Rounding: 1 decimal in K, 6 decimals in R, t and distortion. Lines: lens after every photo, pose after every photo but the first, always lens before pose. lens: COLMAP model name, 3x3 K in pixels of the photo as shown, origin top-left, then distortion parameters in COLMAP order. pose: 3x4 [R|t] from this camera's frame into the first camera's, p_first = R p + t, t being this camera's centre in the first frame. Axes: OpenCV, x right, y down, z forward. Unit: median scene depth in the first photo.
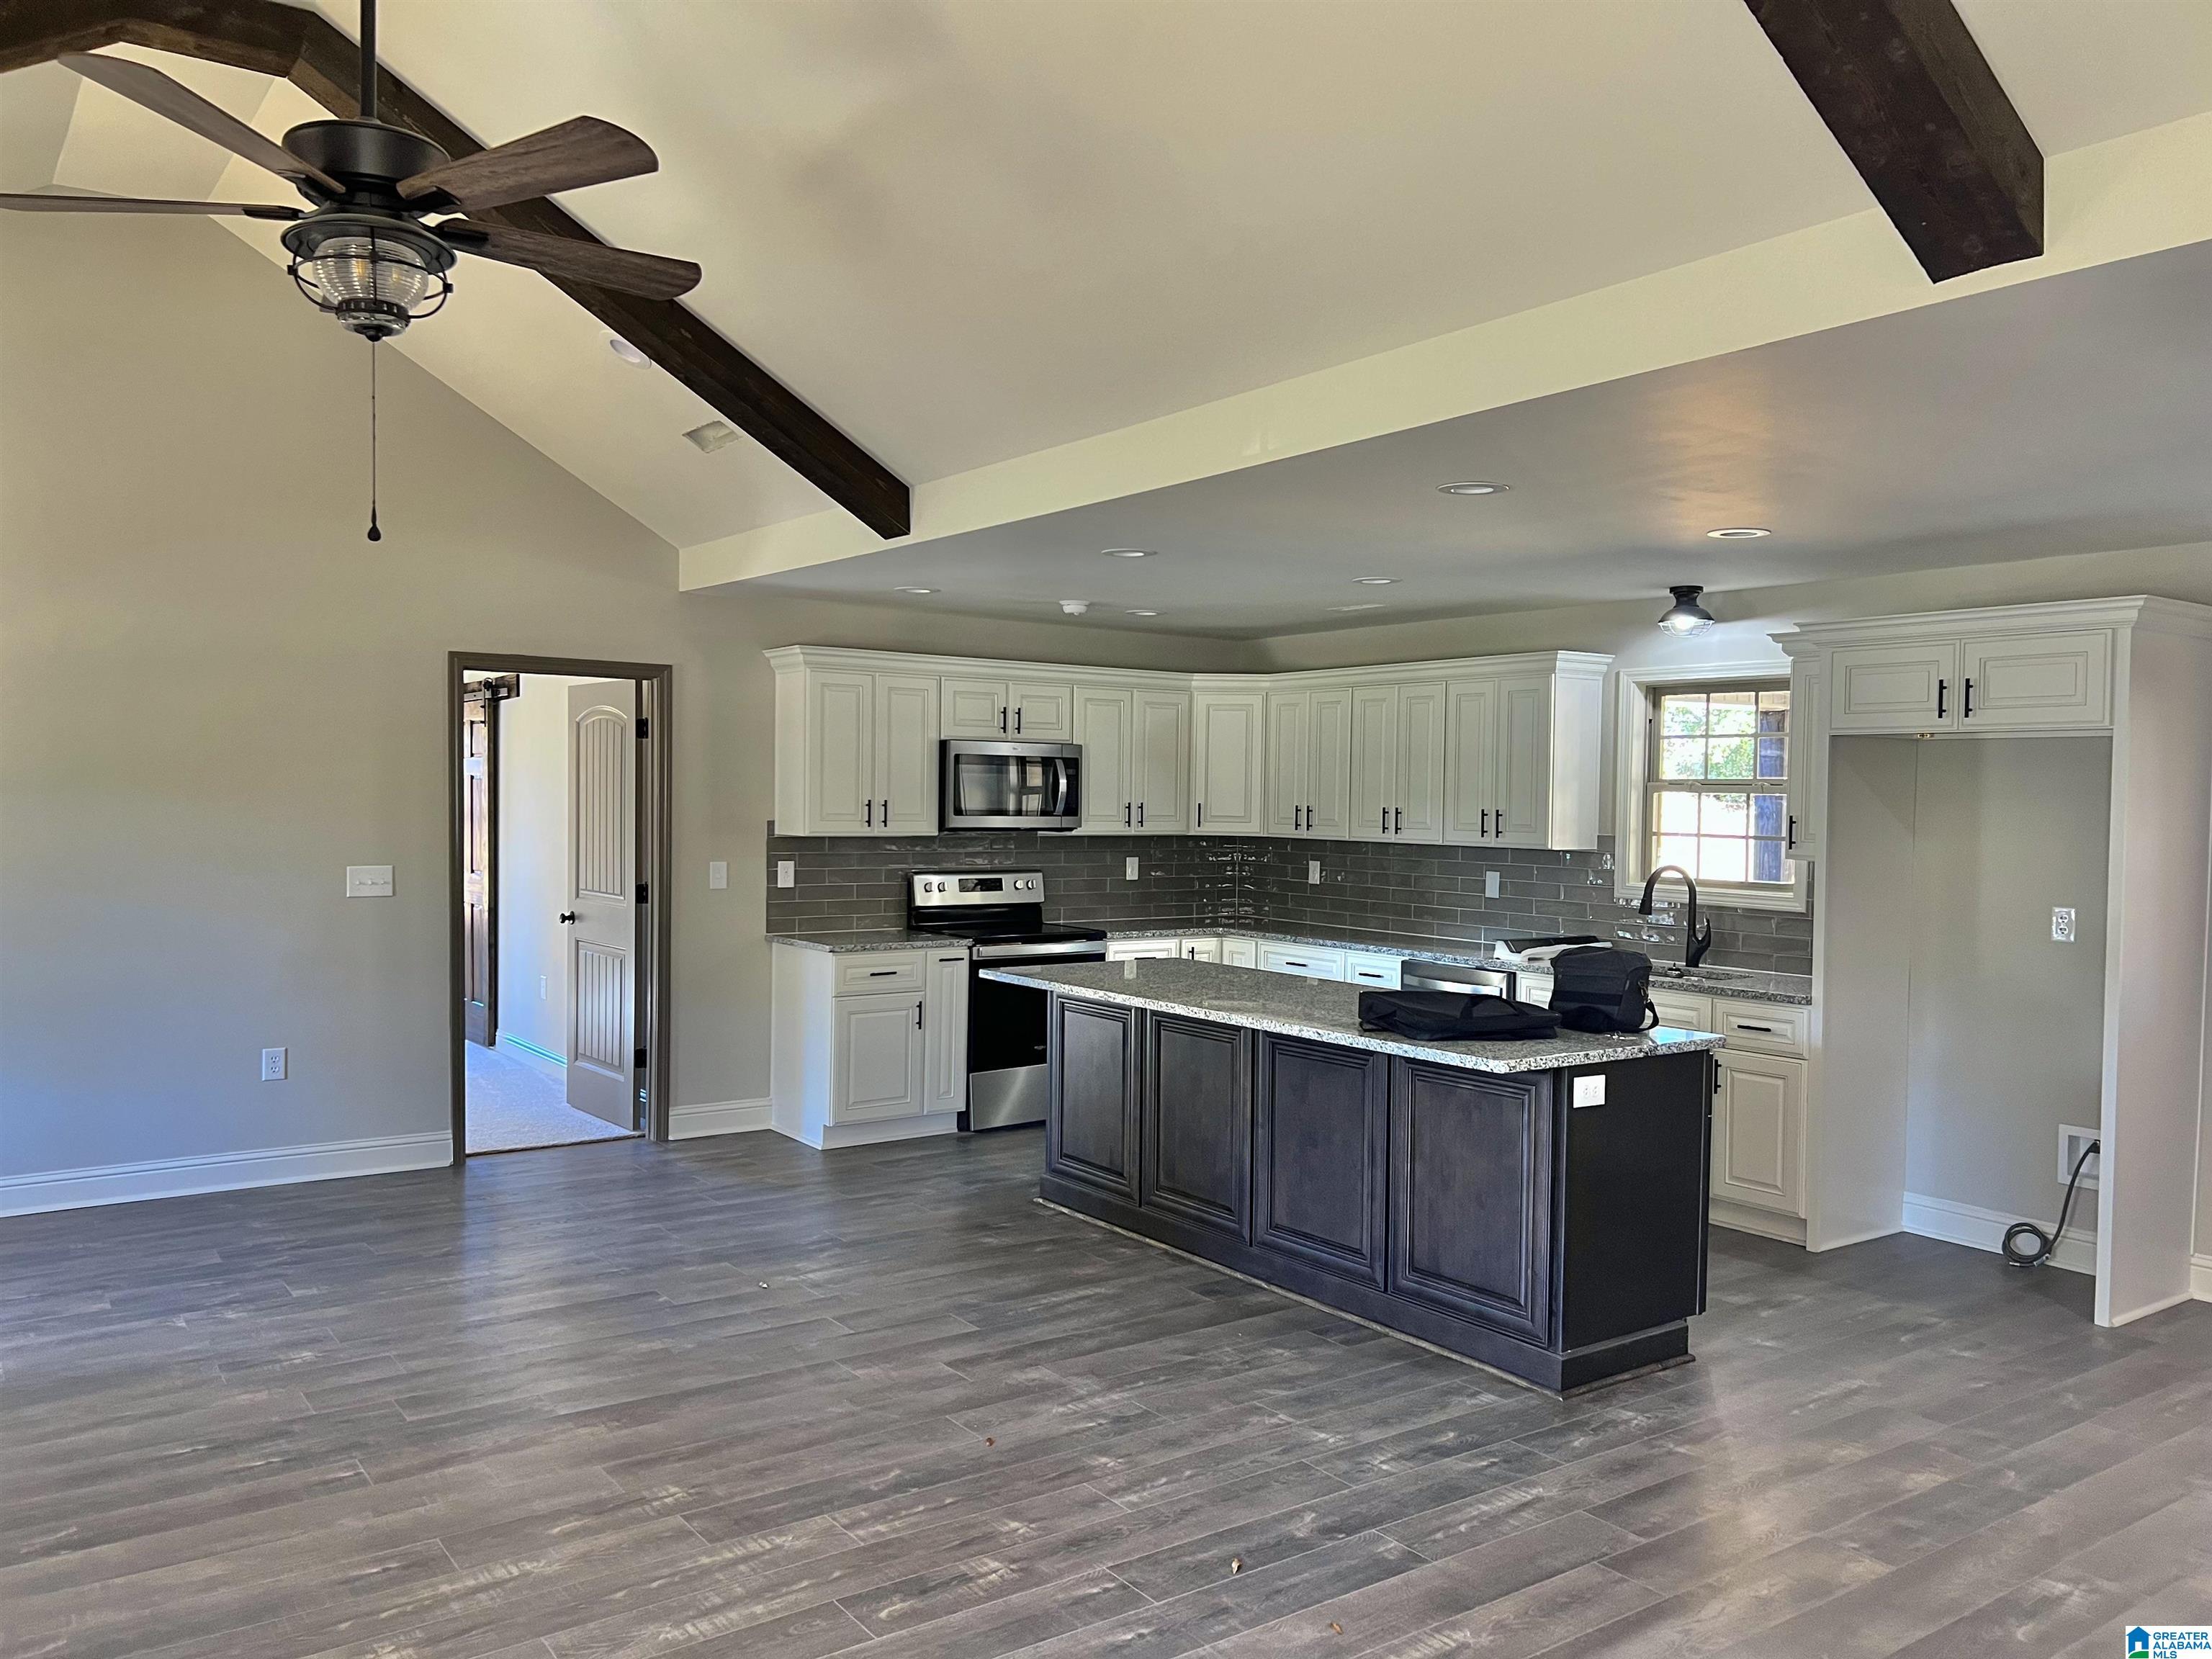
lens RADIAL K [[1671.3, 0, 1105.4], [0, 1671.3, 844.0], [0, 0, 1]] dist [0.054381, -0.055085]
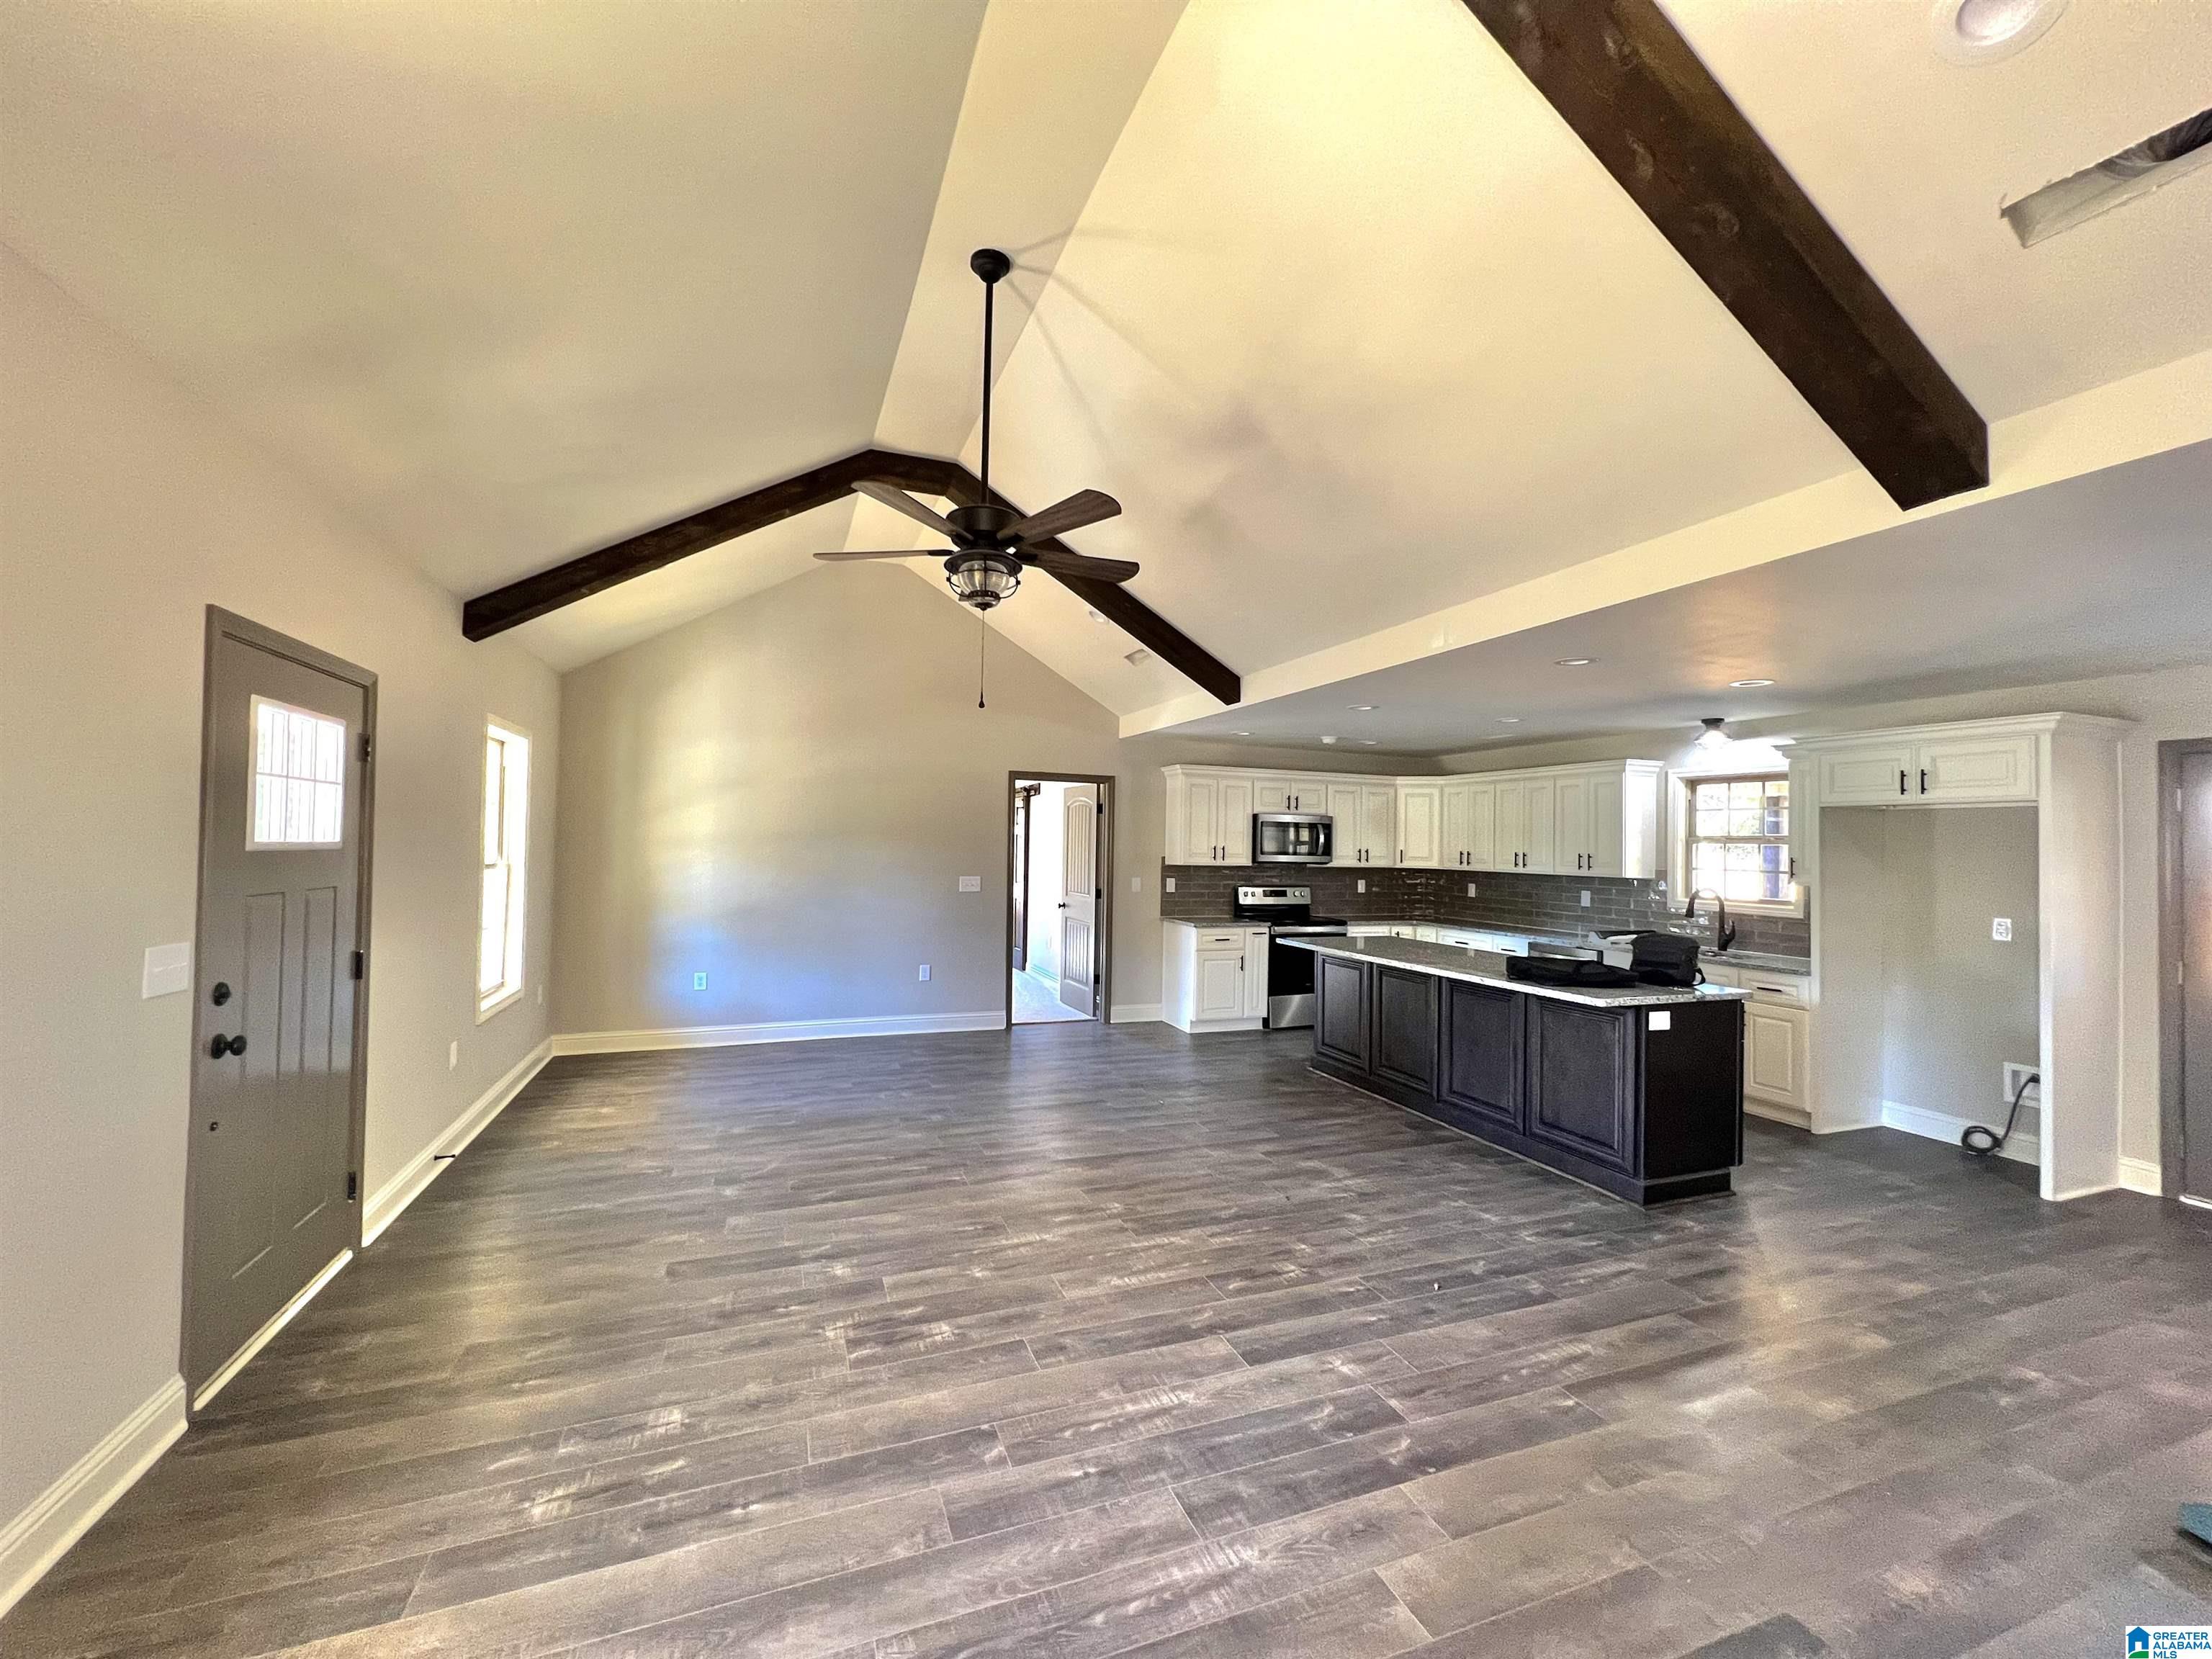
lens RADIAL K [[889.7, 0, 1098.5], [0, 889.7, 827.2], [0, 0, 1]] dist [-0.000479, 0.000690]
pose [[0.965401, -0.000326, -0.260770, -0.010933], [-0.014104, 0.998470, -0.053462, 0.009908], [0.260389, 0.055290, 0.963919, 0.009240]]
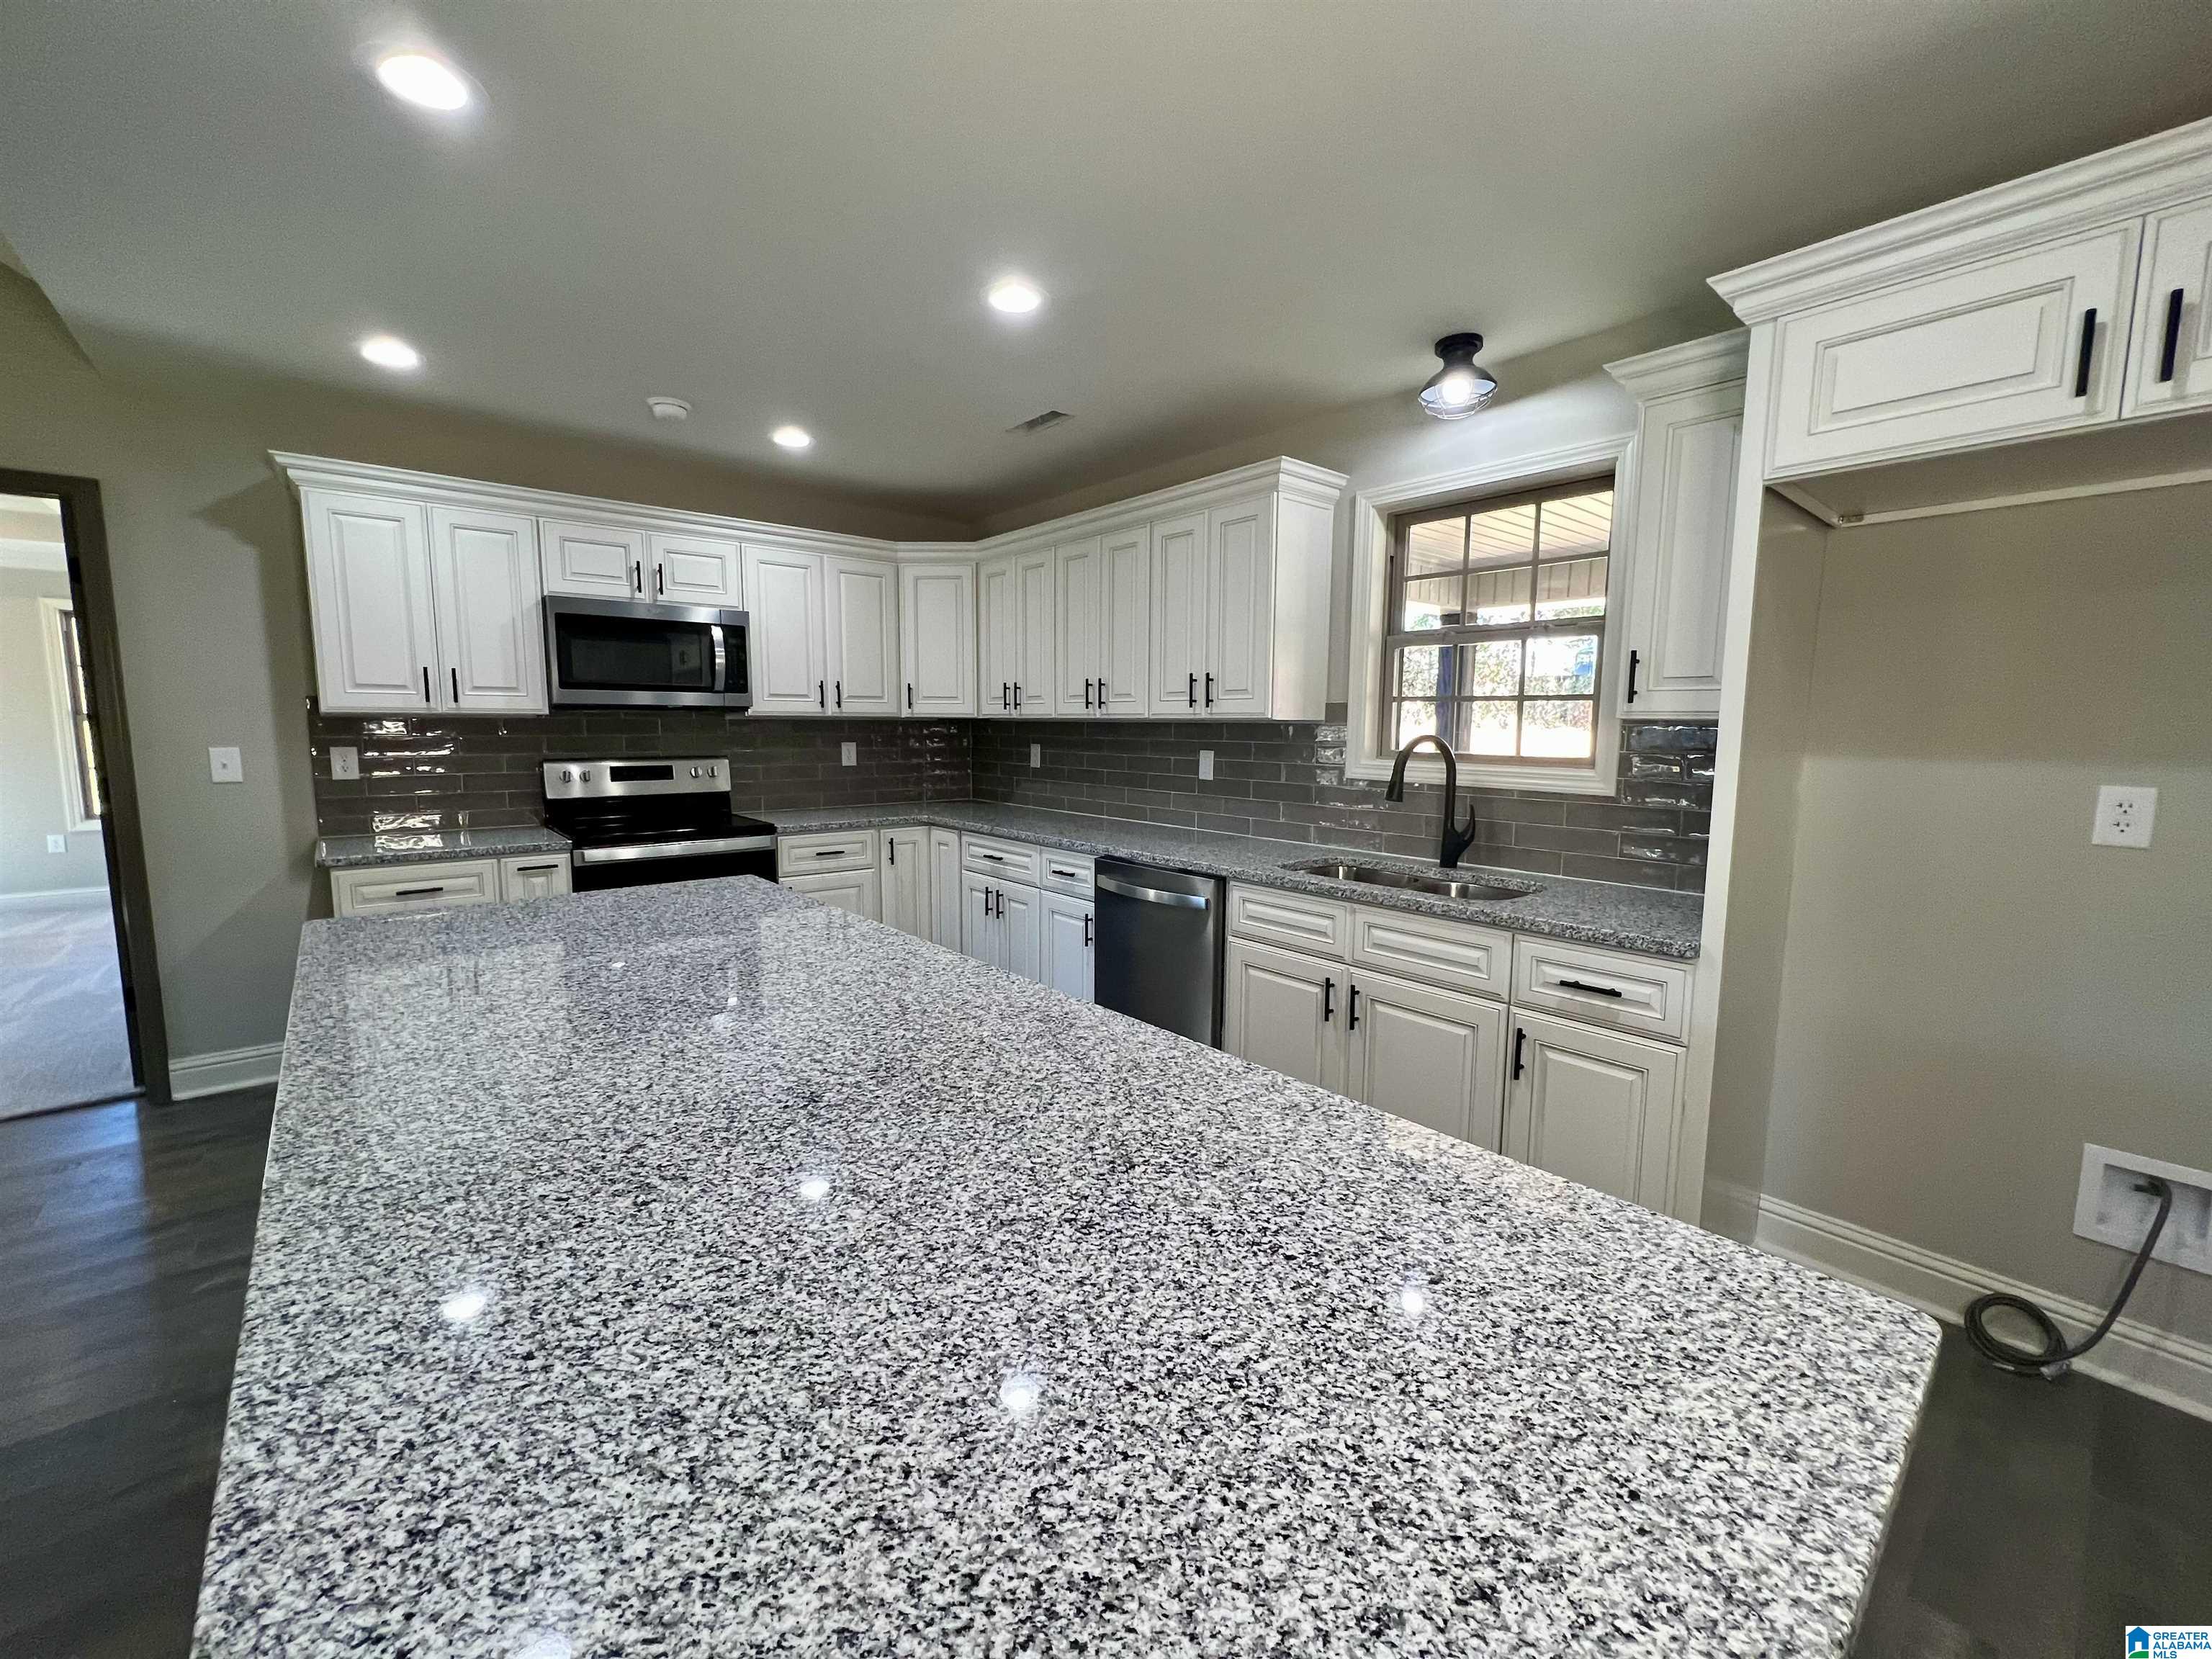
lens RADIAL K [[889.7, 0, 1108.7], [0, 889.7, 834.5], [0, 0, 1]] dist [-0.000479, 0.000690]
pose [[0.997043, -0.017795, 0.074756, 0.195136], [0.010706, 0.995498, 0.094173, 0.021412], [-0.076095, -0.093095, 0.992745, 0.726152]]
